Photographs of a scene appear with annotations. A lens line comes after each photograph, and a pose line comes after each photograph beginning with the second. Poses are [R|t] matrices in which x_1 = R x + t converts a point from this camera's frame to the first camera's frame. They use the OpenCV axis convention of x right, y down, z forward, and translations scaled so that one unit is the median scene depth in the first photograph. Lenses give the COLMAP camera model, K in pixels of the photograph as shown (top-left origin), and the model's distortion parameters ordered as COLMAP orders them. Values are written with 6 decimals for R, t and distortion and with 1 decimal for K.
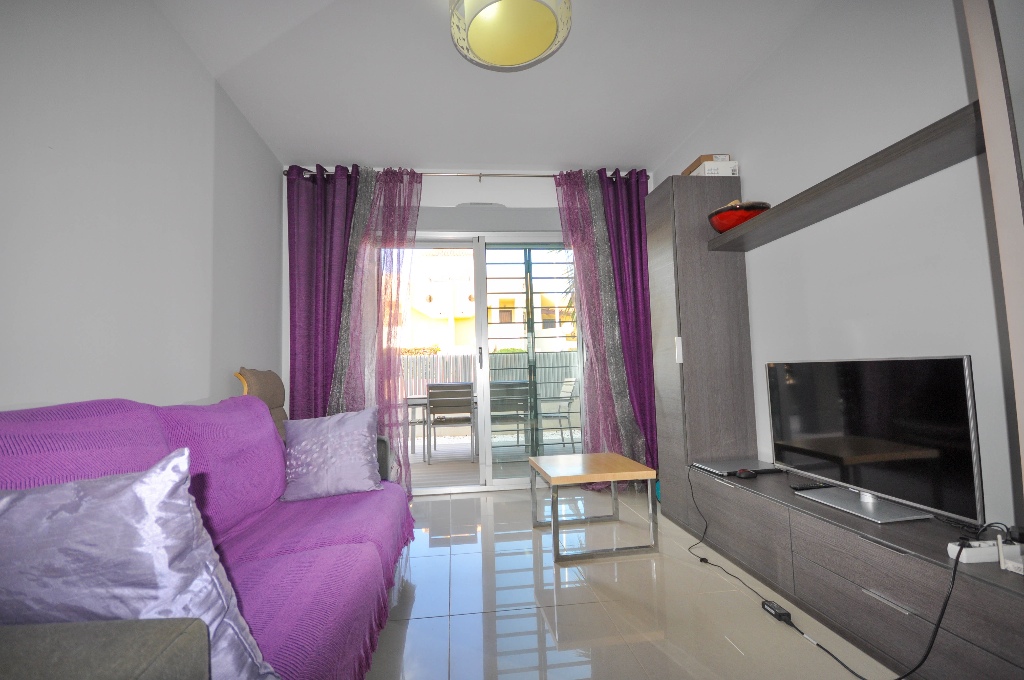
lens RADIAL K [[447.4, 0, 502.0], [0, 447.4, 338.1], [0, 0, 1]] dist [0.020514, -0.017491]
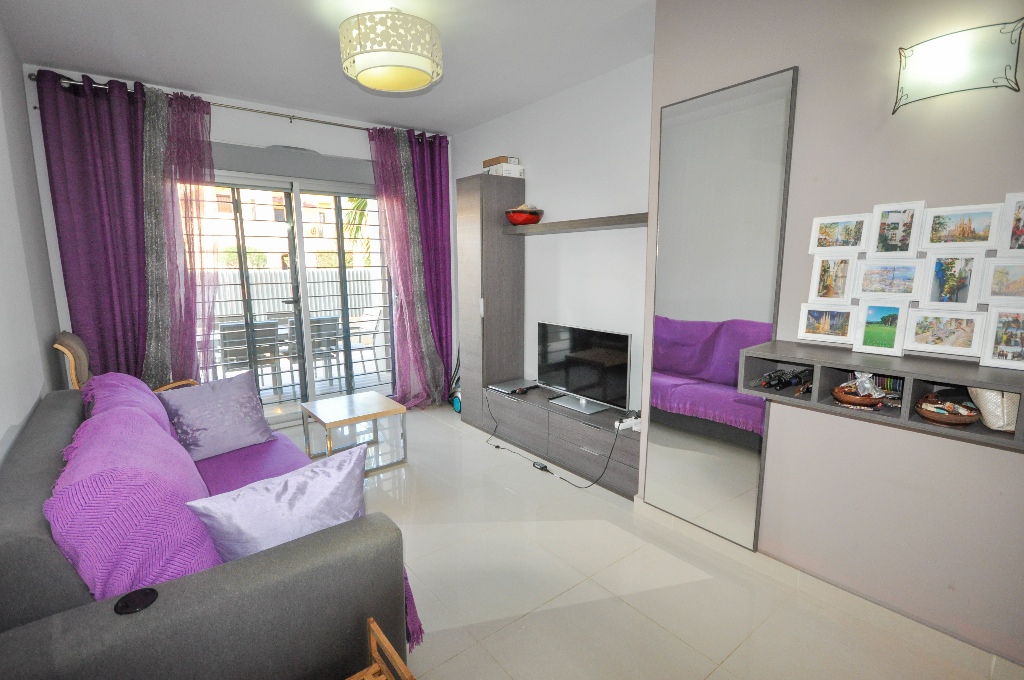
lens RADIAL K [[477.5, 0, 505.6], [0, 477.5, 342.0], [0, 0, 1]] dist [0.002945, -0.000467]
pose [[0.851119, -0.058709, 0.521680, -0.296057], [-0.059084, 0.976701, 0.206312, -0.168509], [-0.521638, -0.206419, 0.827820, -0.259318]]
